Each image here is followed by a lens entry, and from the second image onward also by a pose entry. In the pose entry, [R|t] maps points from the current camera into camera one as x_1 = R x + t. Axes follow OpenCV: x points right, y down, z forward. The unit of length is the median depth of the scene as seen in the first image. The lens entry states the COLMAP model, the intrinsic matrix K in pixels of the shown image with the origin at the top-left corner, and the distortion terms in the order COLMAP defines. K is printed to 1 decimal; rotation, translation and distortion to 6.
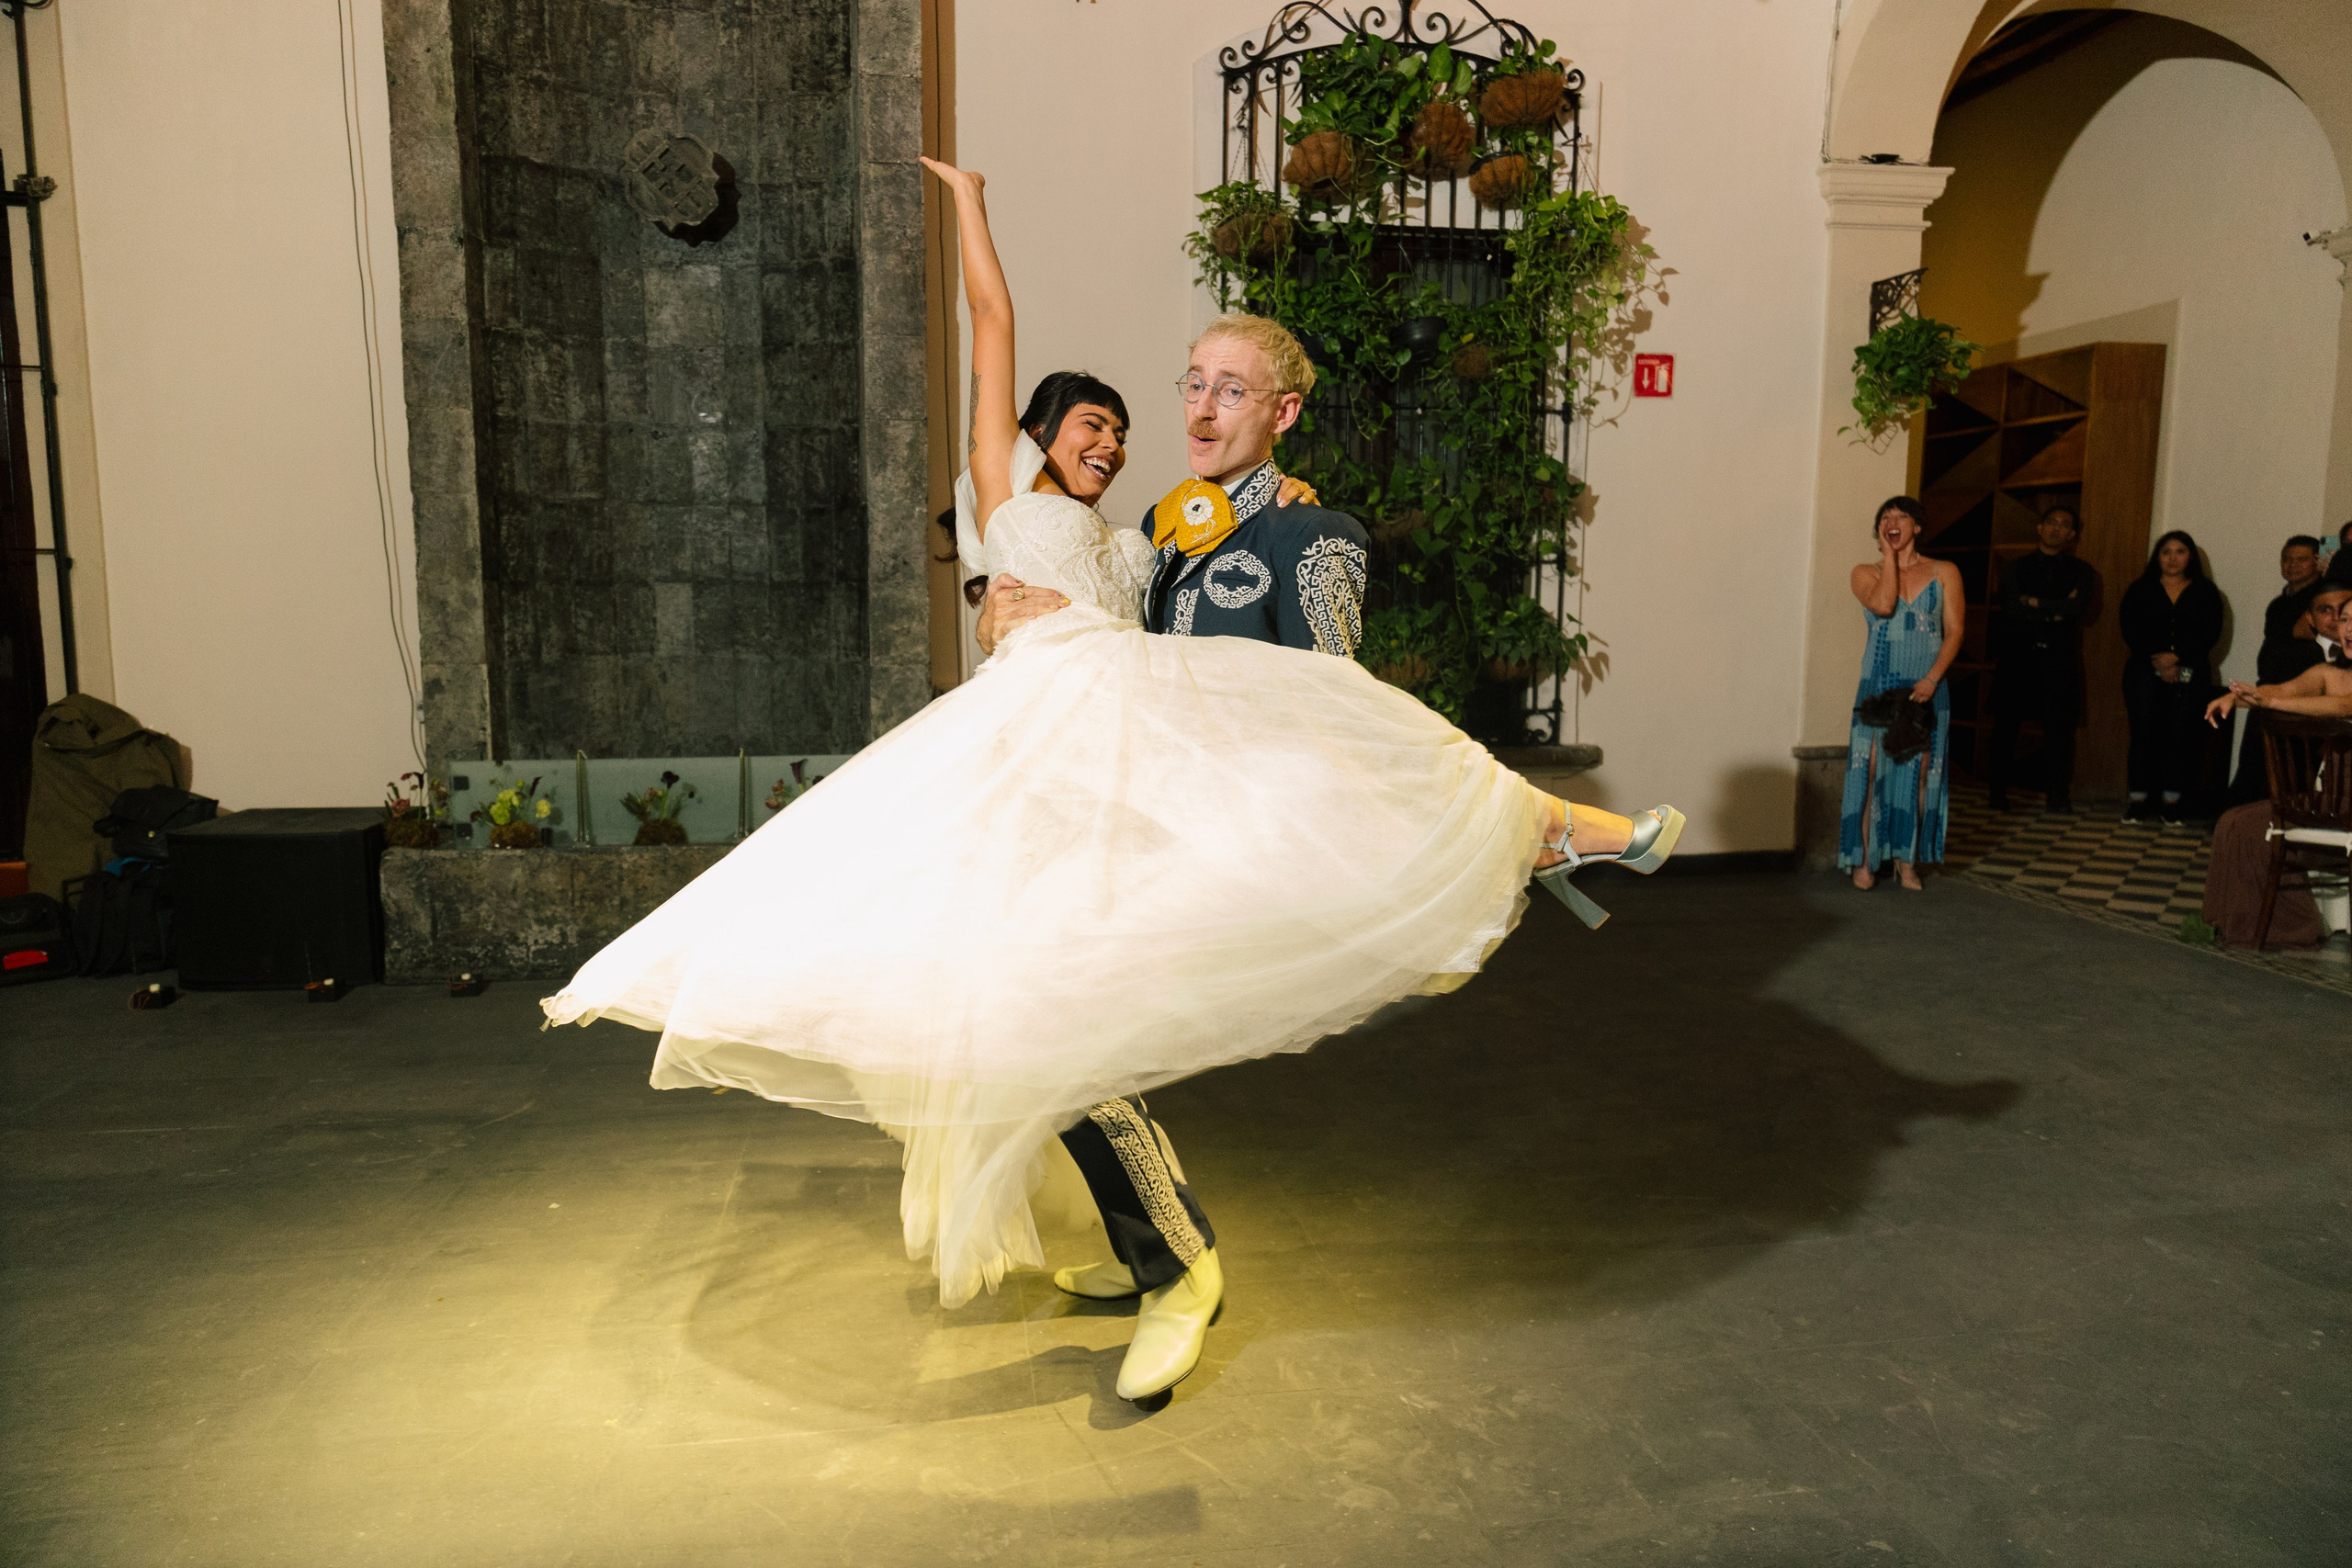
lens RADIAL K [[1539.1, 0, 1176.2], [0, 1539.1, 783.4], [0, 0, 1]] dist [0.020591, -0.015596]
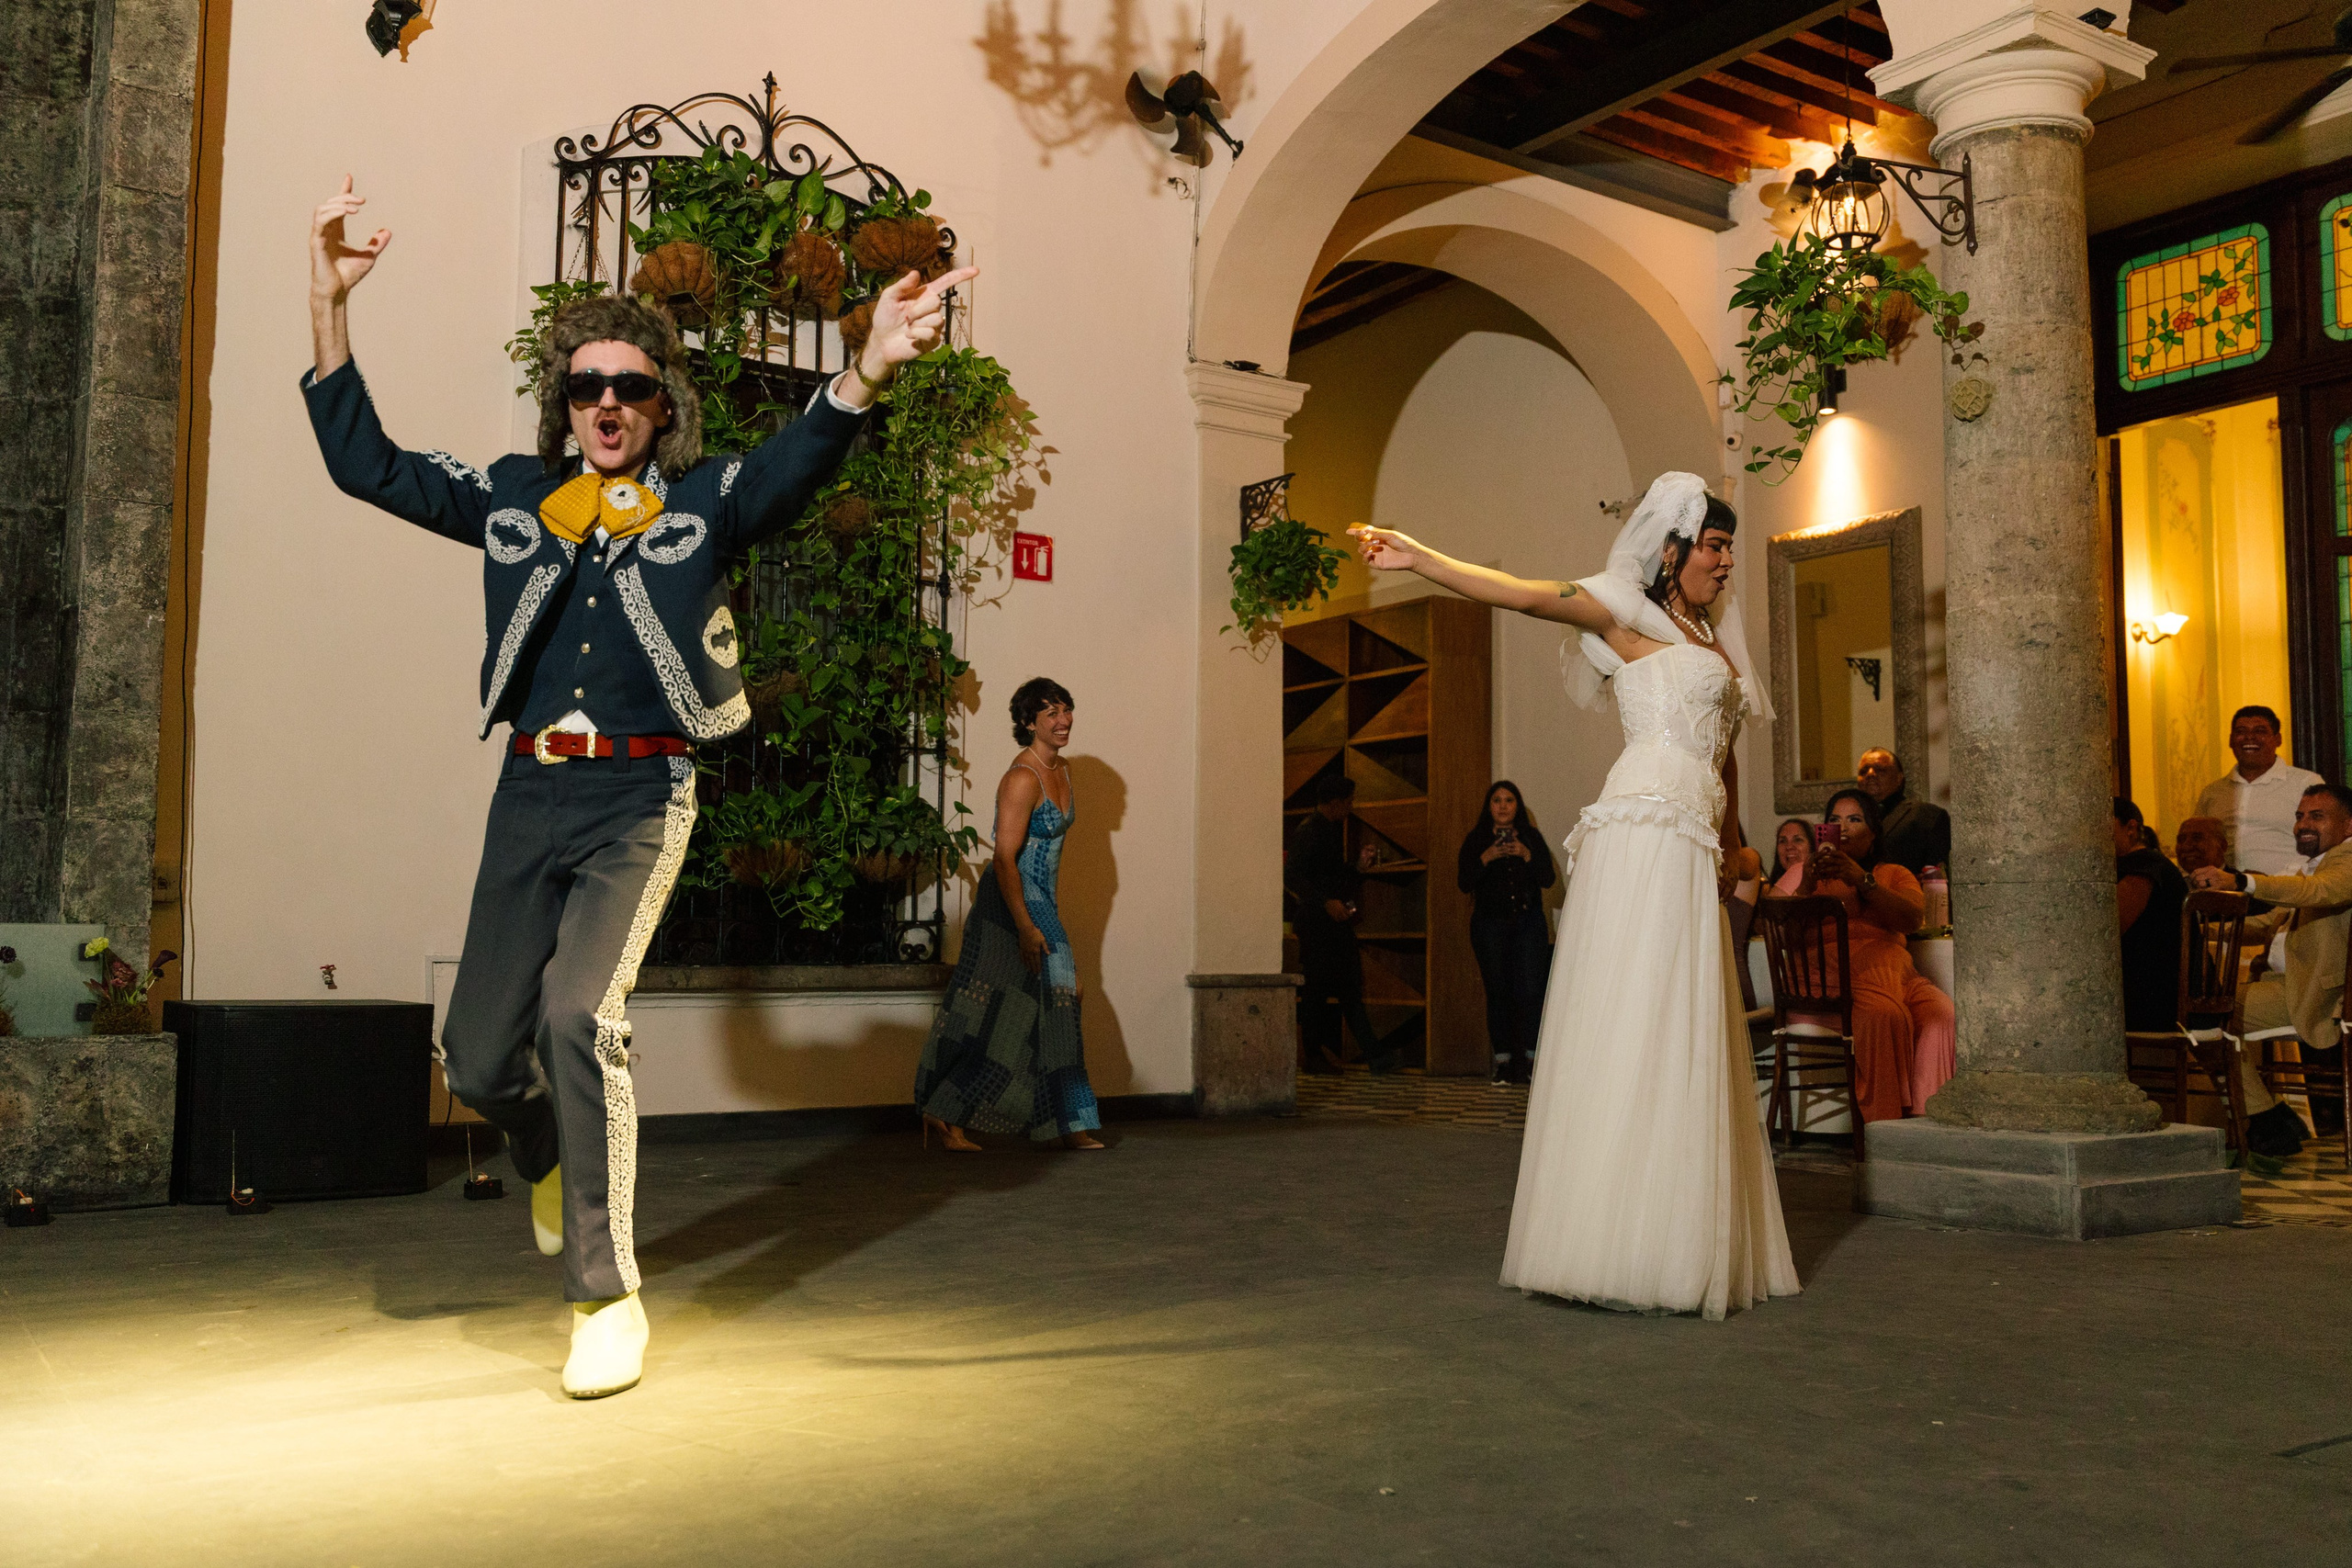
lens RADIAL K [[2066.7, 0, 1219.1], [0, 2066.7, 793.1], [0, 0, 1]] dist [-0.004683, -0.008143]
pose [[0.902839, 0.037720, 0.428322, -0.119221], [0.050492, 0.979952, -0.192729, 0.124254], [-0.427005, 0.195629, 0.882834, -0.102338]]
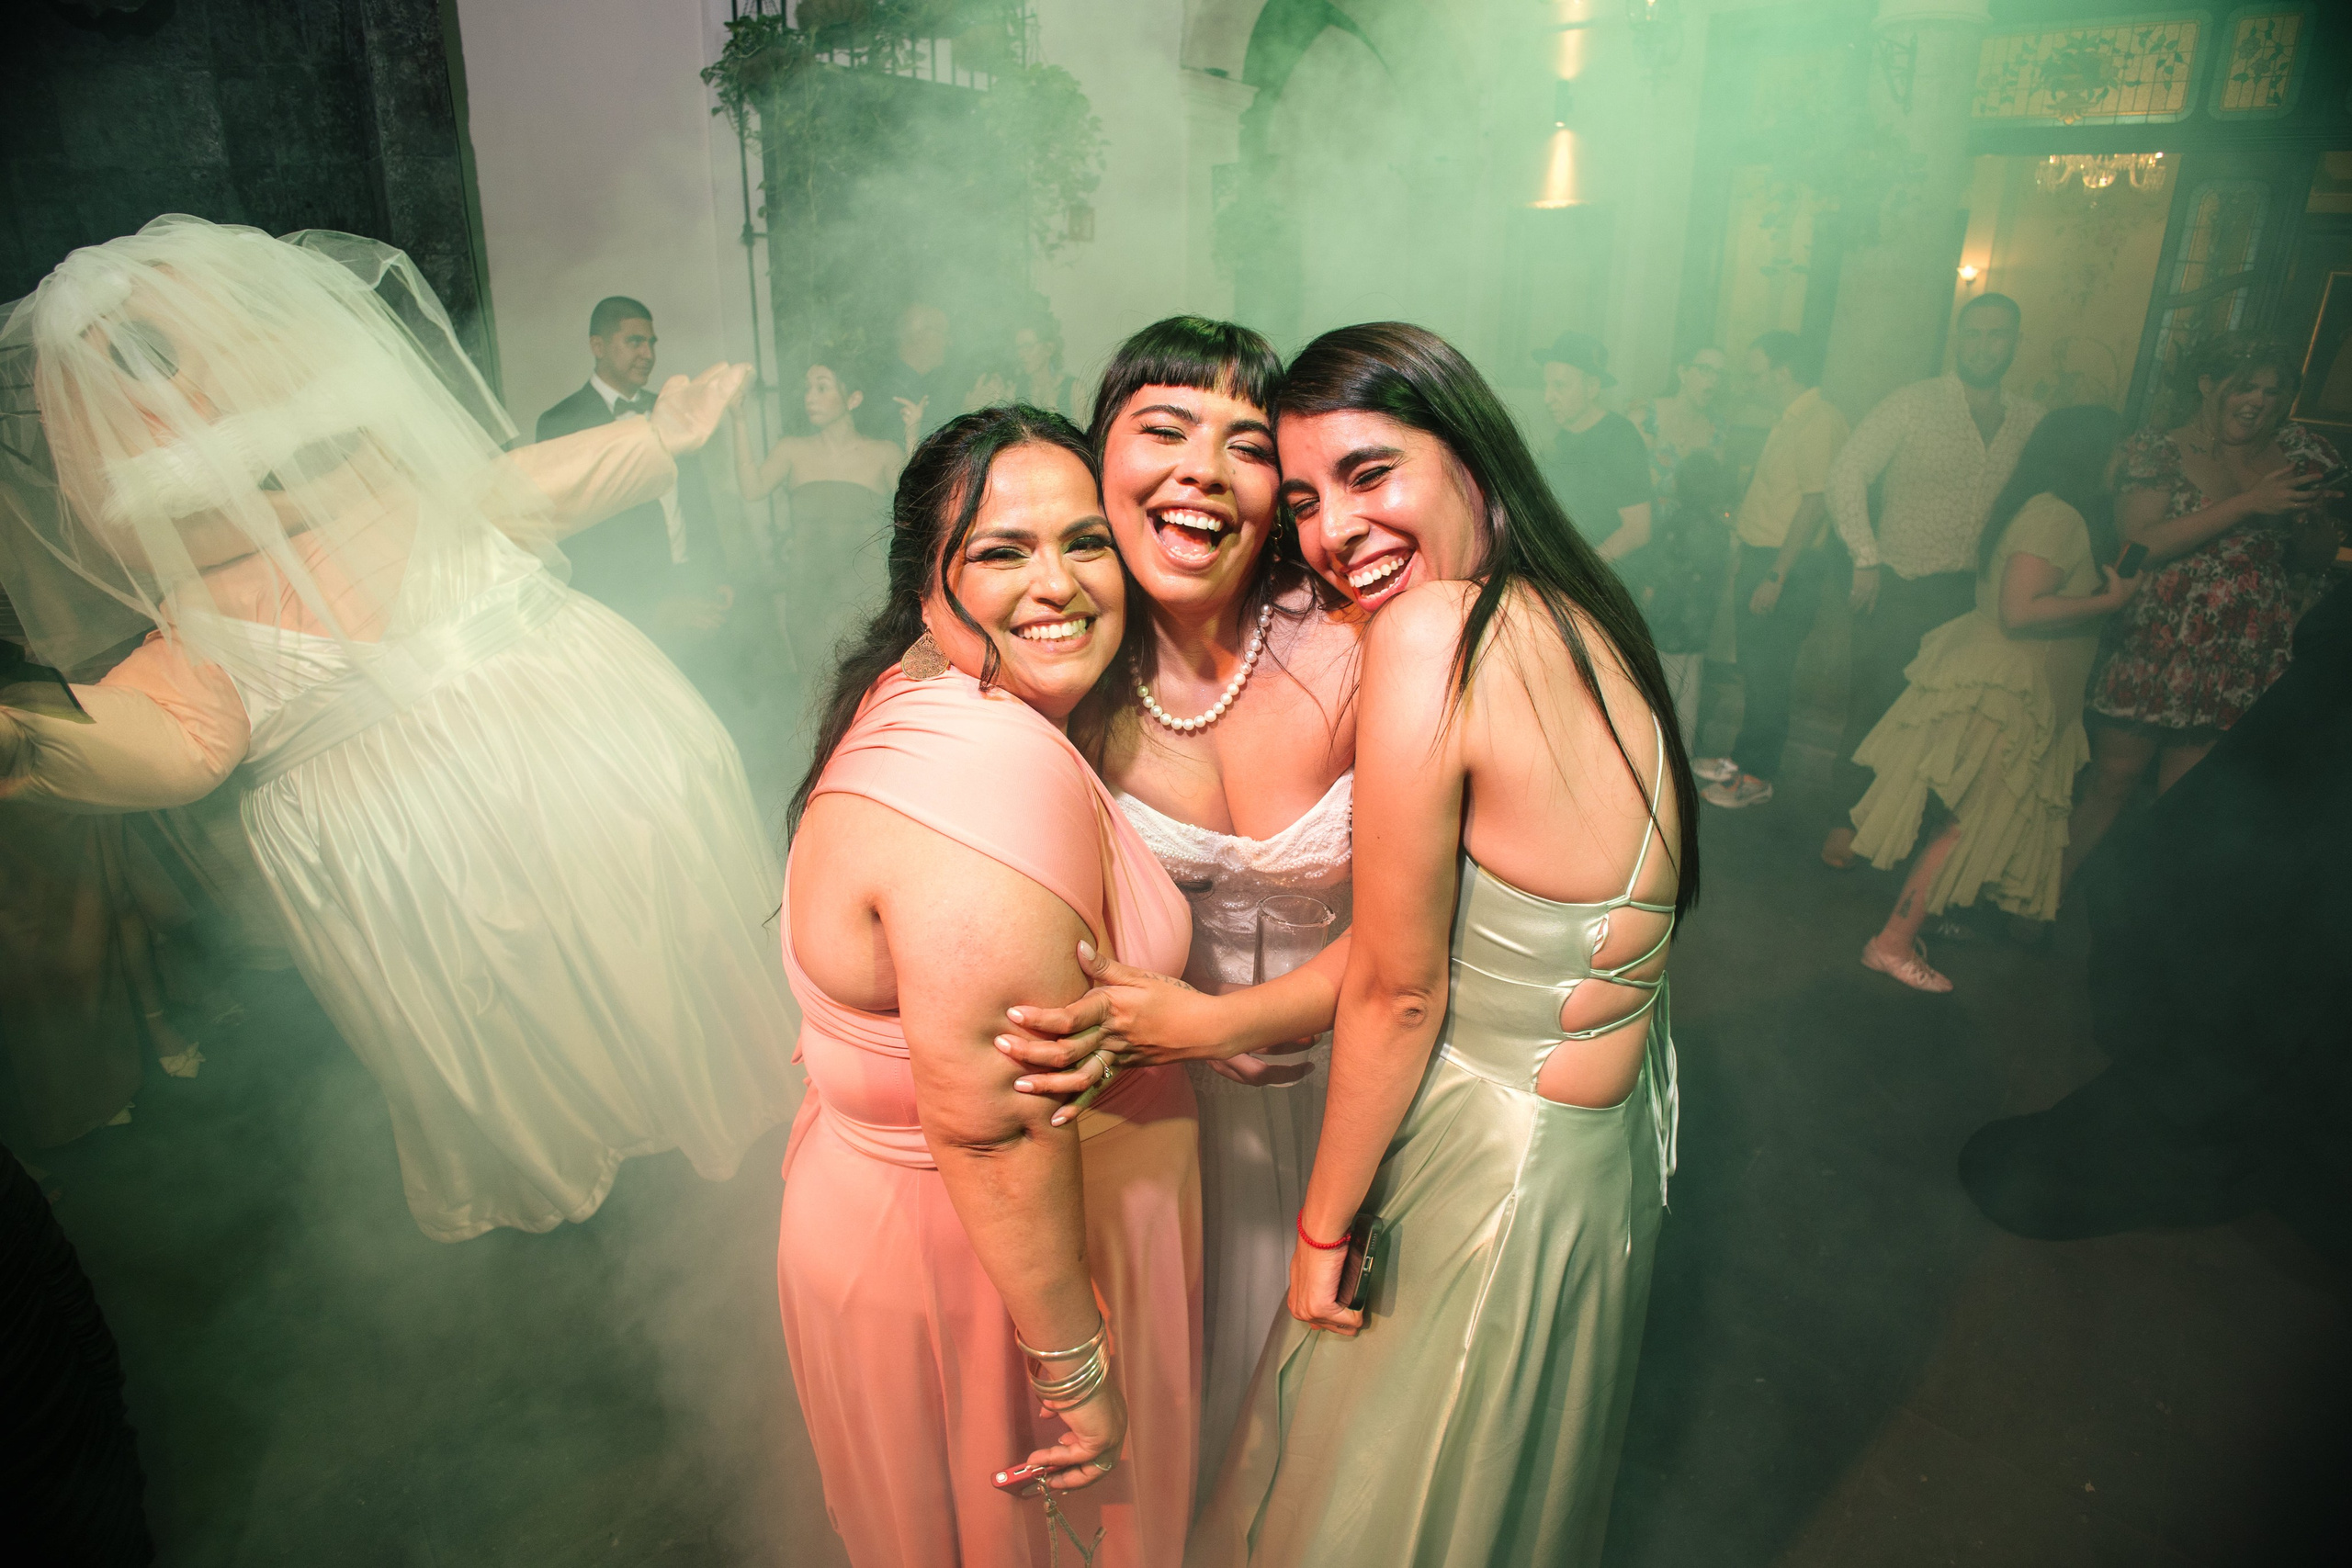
lens RADIAL K [[1086.6, 0, 1191.6], [0, 1086.6, 782.4], [0, 0, 1]] dist [-0.139895, 0.024736]
pose [[0.808546, -0.208897, 0.550105, -0.187780], [0.064683, 0.960751, 0.269765, -0.063459], [-0.584867, -0.182535, 0.790323, 0.239632]]
